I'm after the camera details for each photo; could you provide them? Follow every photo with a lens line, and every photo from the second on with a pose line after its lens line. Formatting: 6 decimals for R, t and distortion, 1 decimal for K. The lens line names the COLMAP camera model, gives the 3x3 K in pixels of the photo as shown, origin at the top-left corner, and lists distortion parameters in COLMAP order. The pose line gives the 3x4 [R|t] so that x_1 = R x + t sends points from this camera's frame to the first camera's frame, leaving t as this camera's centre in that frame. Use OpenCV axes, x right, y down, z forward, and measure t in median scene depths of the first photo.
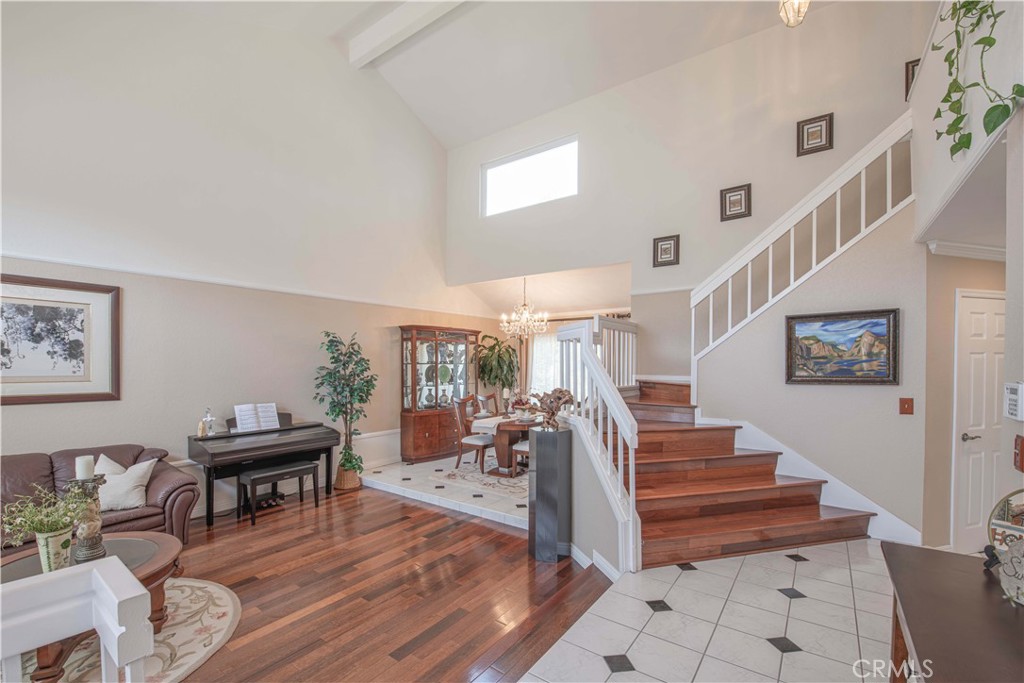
lens RADIAL K [[449.8, 0, 494.9], [0, 449.8, 367.9], [0, 0, 1]] dist [-0.015140, -0.000175]
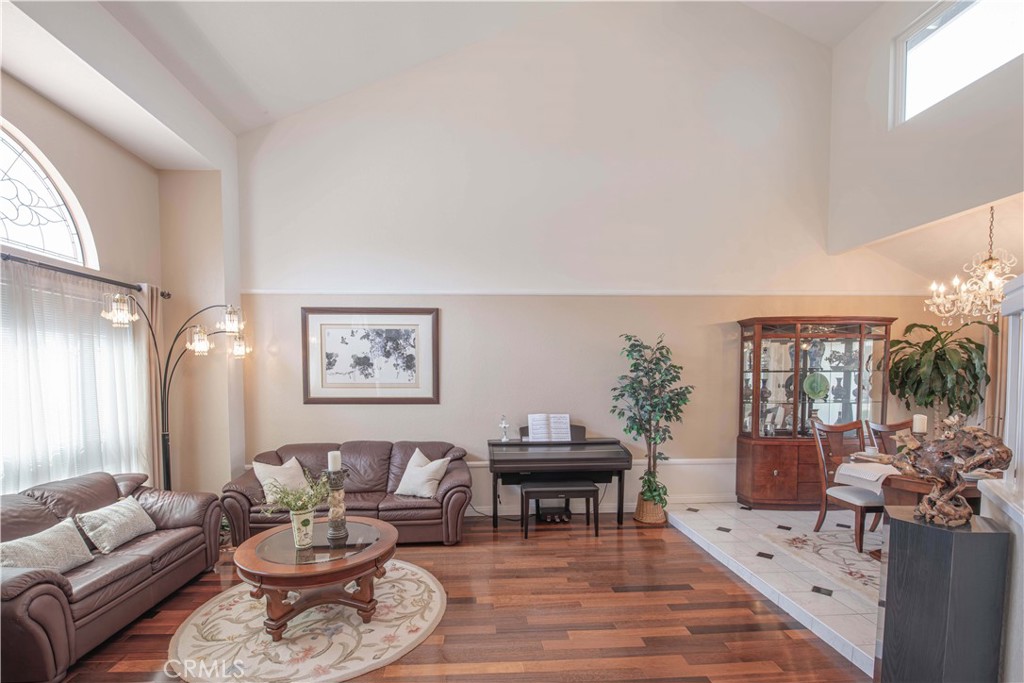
lens RADIAL K [[442.7, 0, 482.5], [0, 442.7, 393.9], [0, 0, 1]] dist [-0.015348, -0.000017]
pose [[0.631850, 0.030834, -0.774477, 0.107734], [-0.001157, 0.999245, 0.038838, -0.000553], [0.775090, -0.023644, 0.631409, 0.256904]]
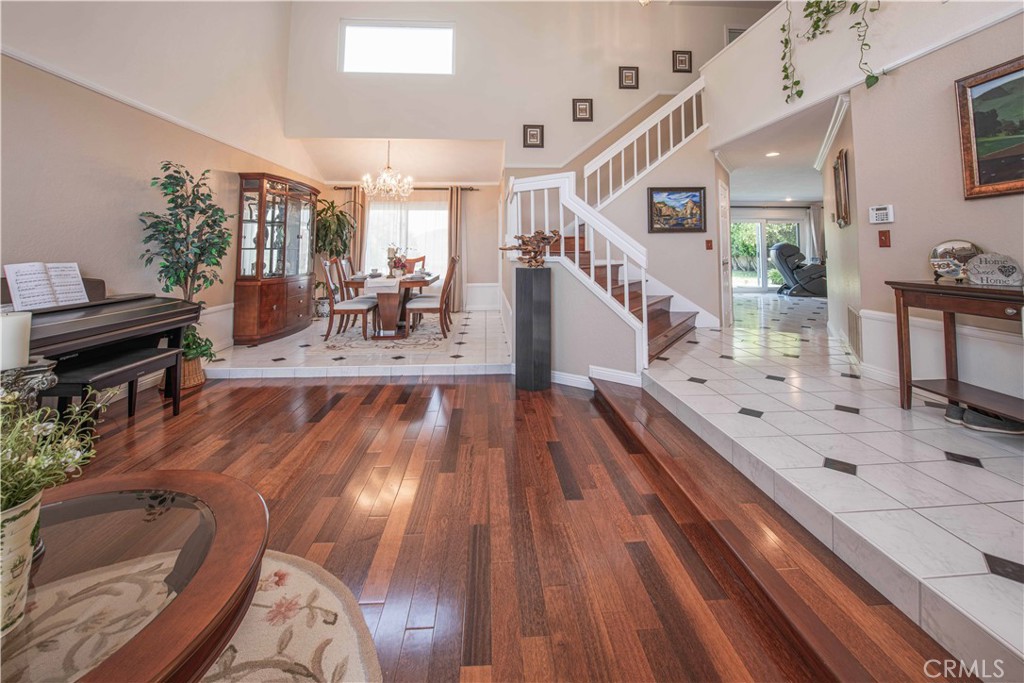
lens RADIAL K [[402.4, 0, 510.9], [0, 402.4, 221.2], [0, 0, 1]] dist [-0.010972, -0.000144]
pose [[0.760678, 0.046500, 0.647461, -0.370146], [0.007175, 0.996768, -0.080016, 0.065479], [-0.649089, 0.065512, 0.757886, 0.185245]]
